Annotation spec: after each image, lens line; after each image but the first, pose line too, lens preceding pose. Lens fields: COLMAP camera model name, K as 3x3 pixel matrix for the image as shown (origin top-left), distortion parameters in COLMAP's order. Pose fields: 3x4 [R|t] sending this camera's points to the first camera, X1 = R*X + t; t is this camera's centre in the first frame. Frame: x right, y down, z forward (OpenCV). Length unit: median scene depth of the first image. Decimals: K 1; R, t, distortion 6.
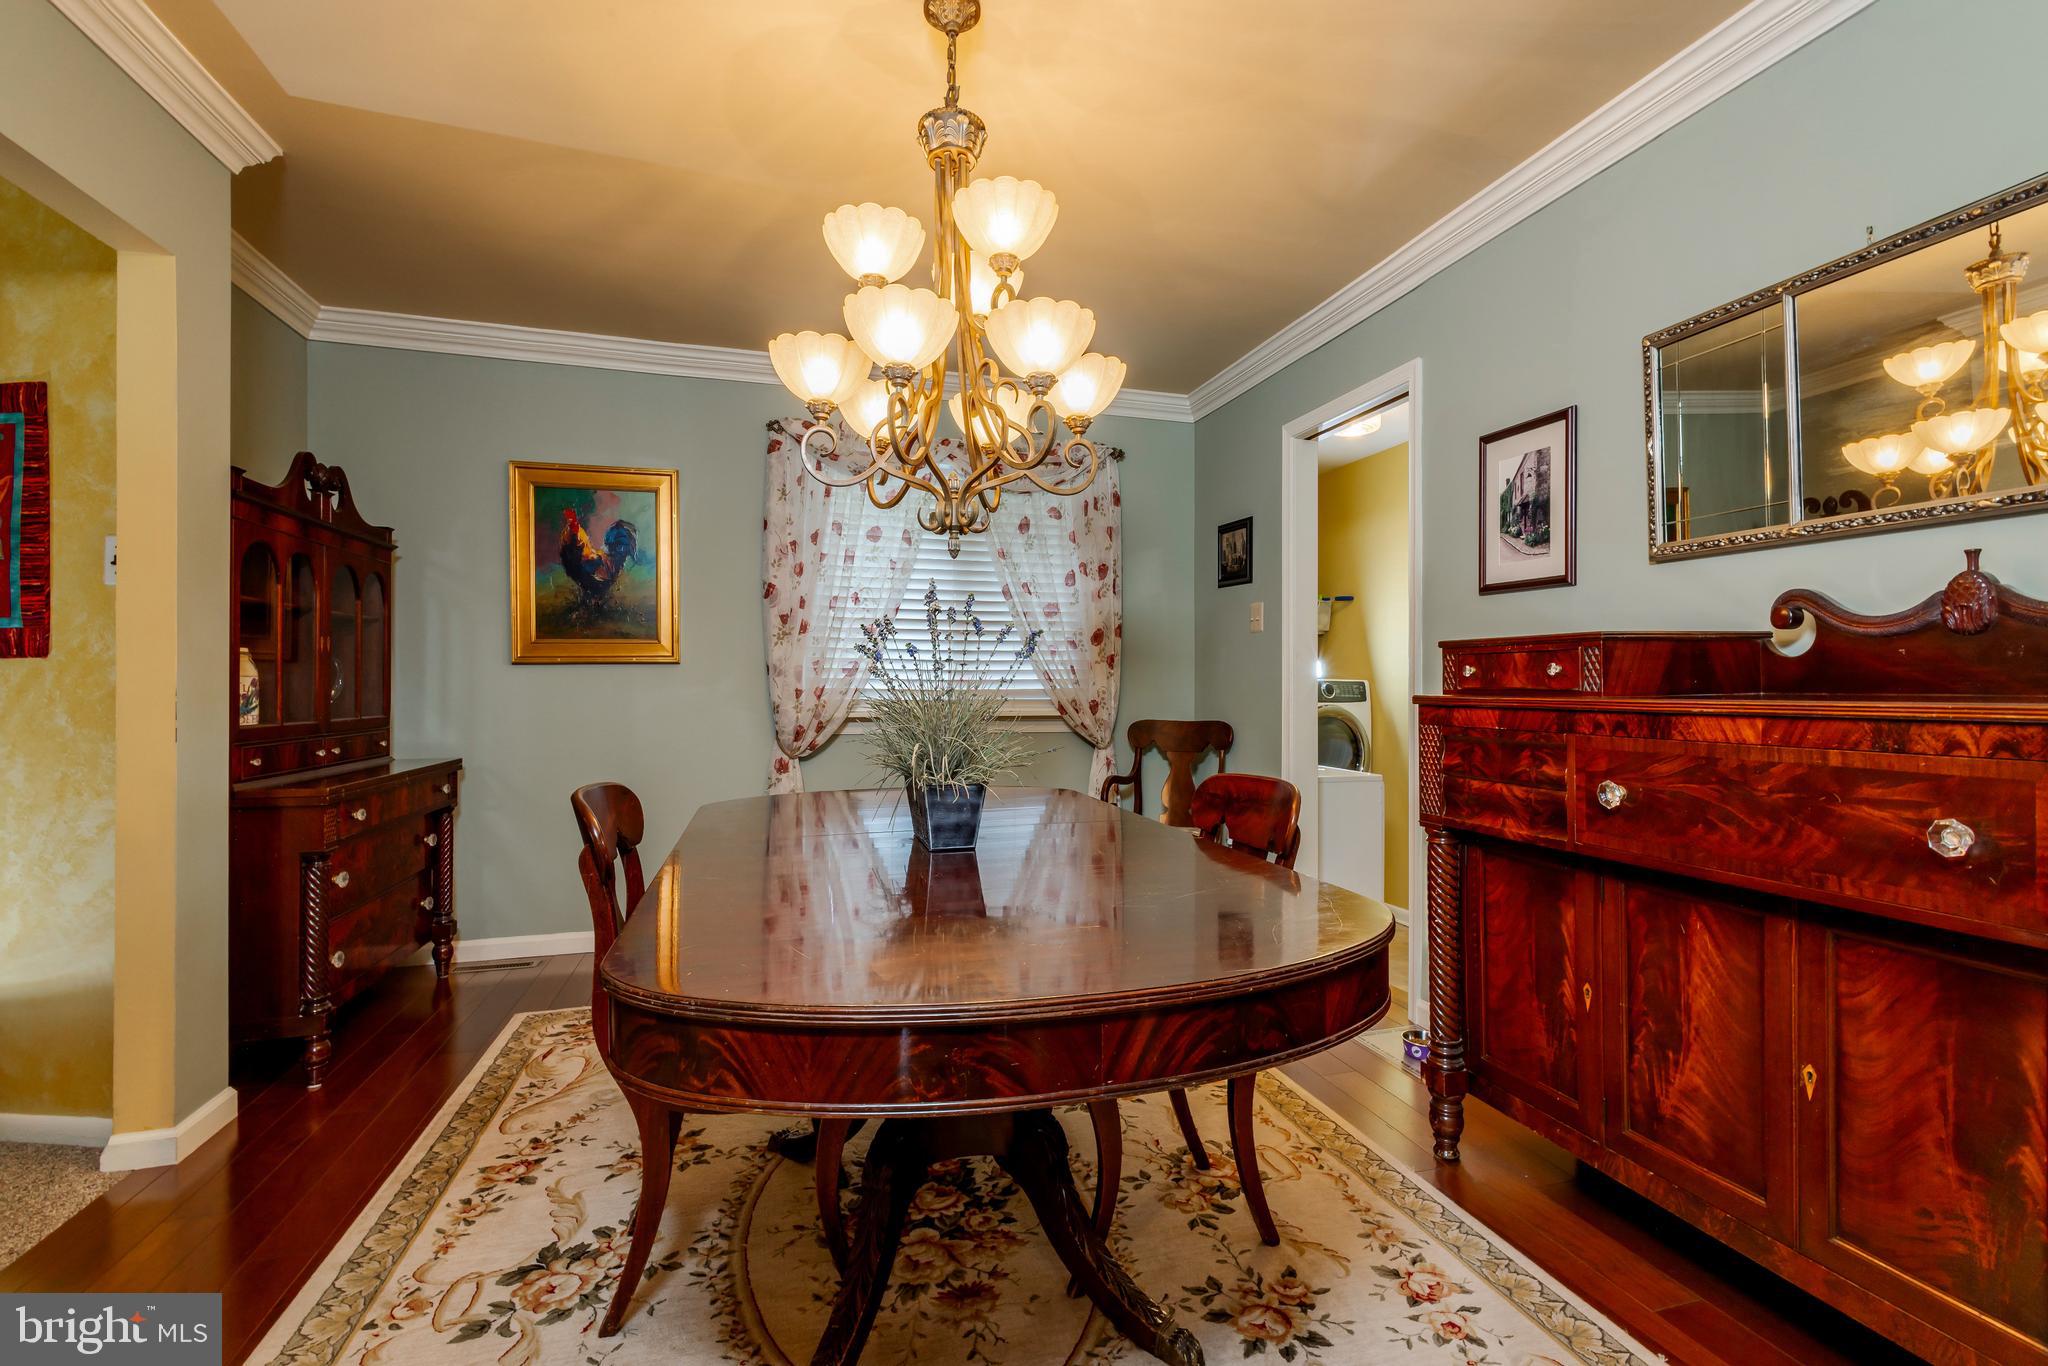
lens RADIAL K [[809.5, 0, 1024.0], [0, 809.5, 683.0], [0, 0, 1]] dist [0.007784, -0.003137]
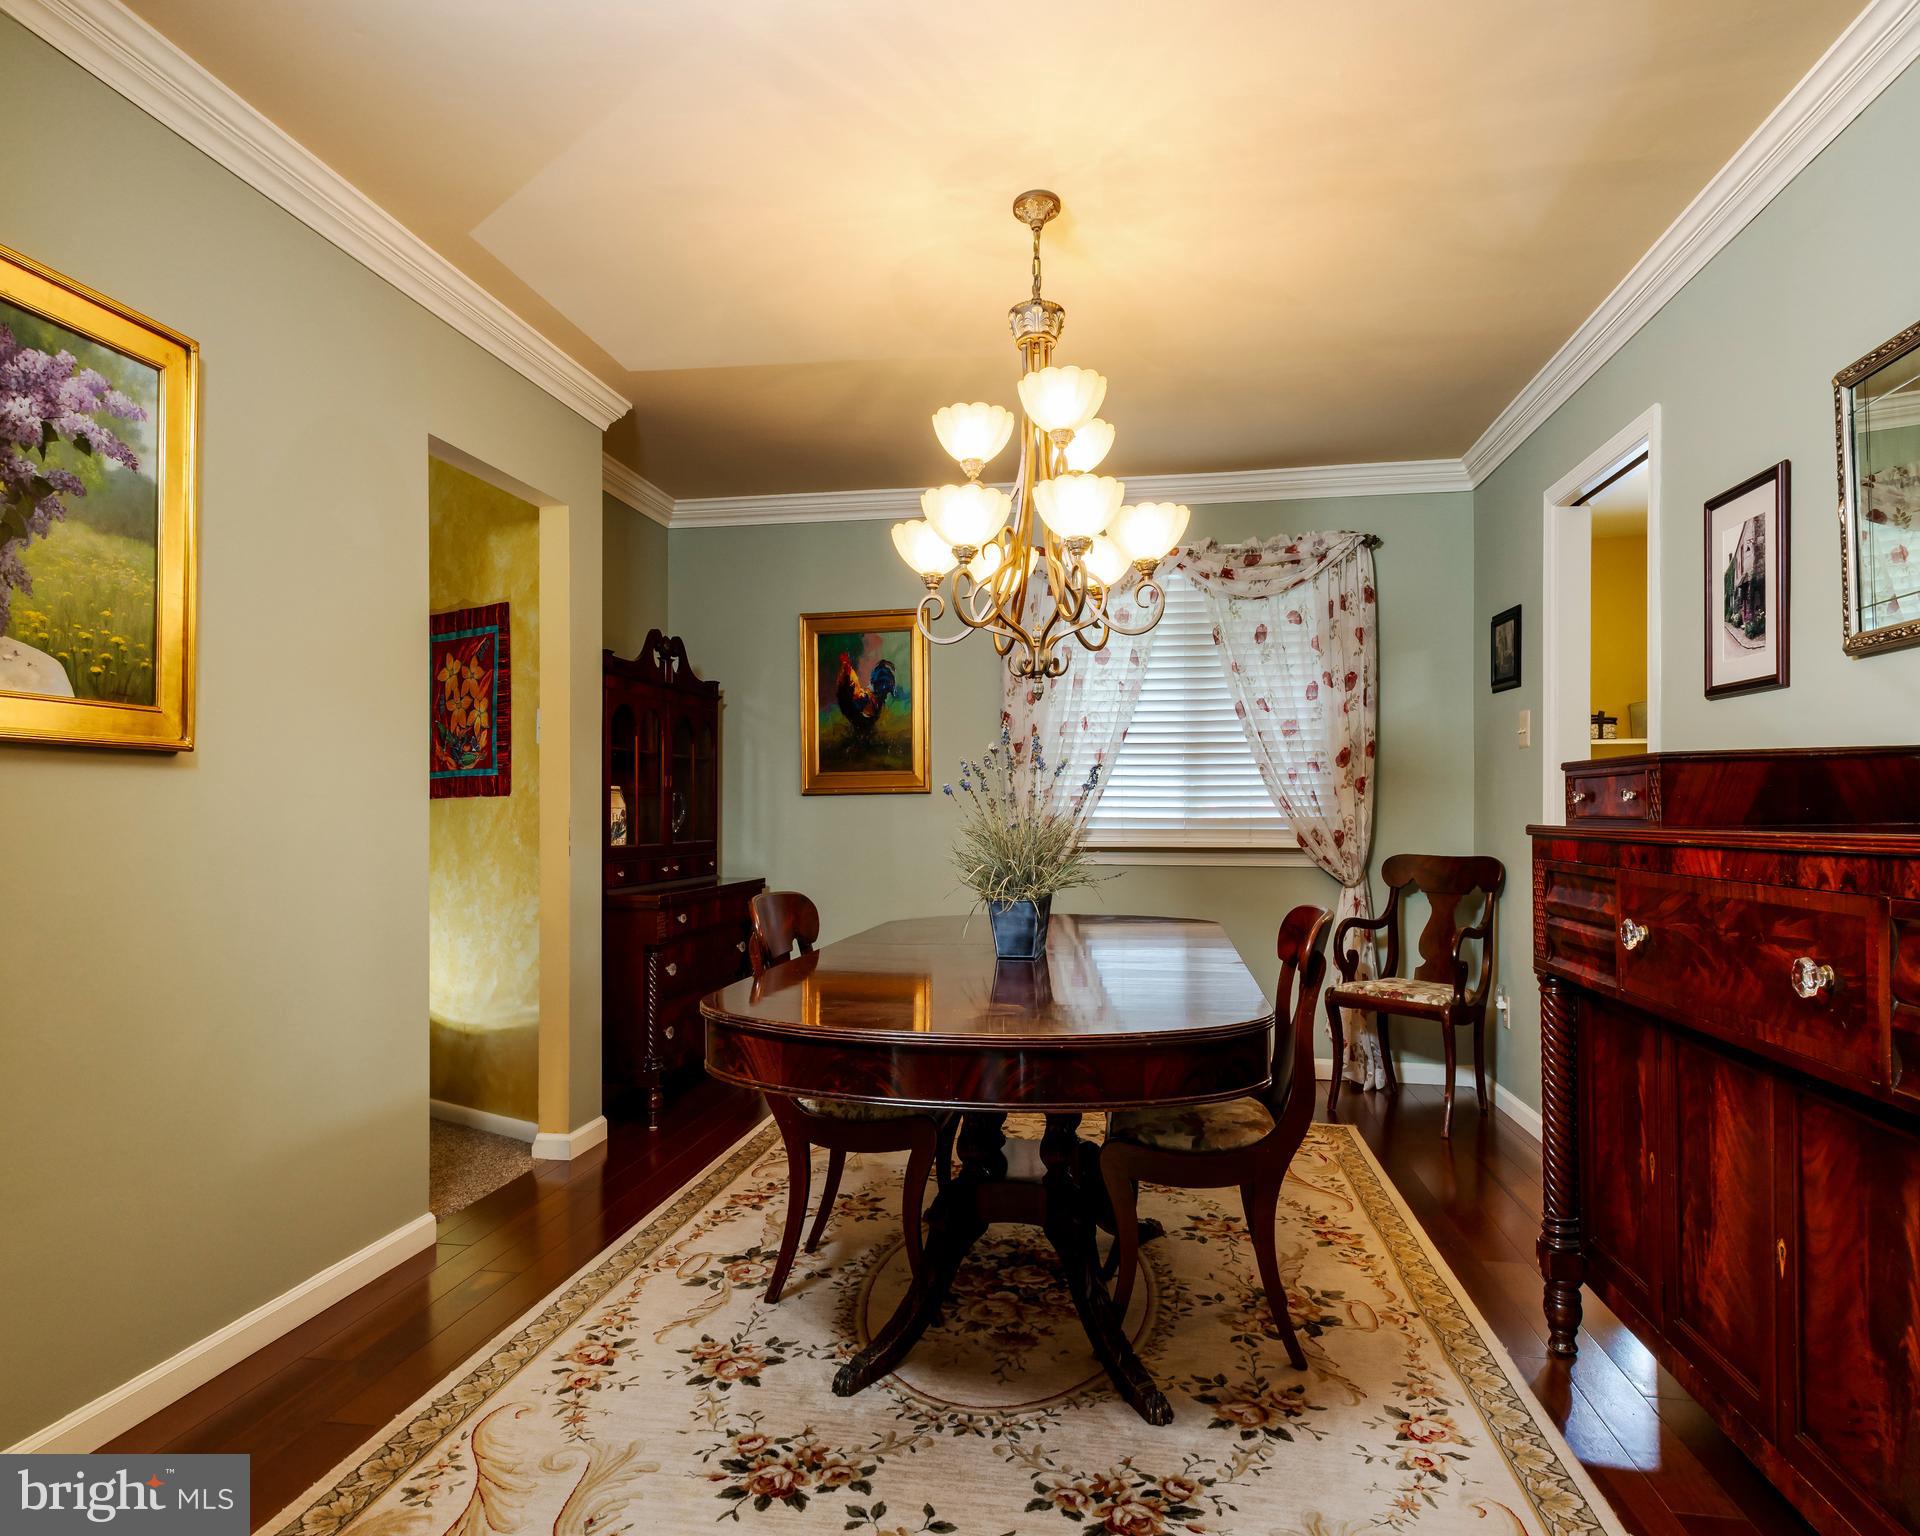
lens RADIAL K [[999.3, 0, 960.4], [0, 999.3, 807.9], [0, 0, 1]] dist [-0.001718, 0.000885]
pose [[0.884509, -0.004761, -0.466499, 0.321247], [0.003762, 0.999988, -0.003074, -0.001635], [0.466508, 0.000964, 0.884516, -0.183233]]
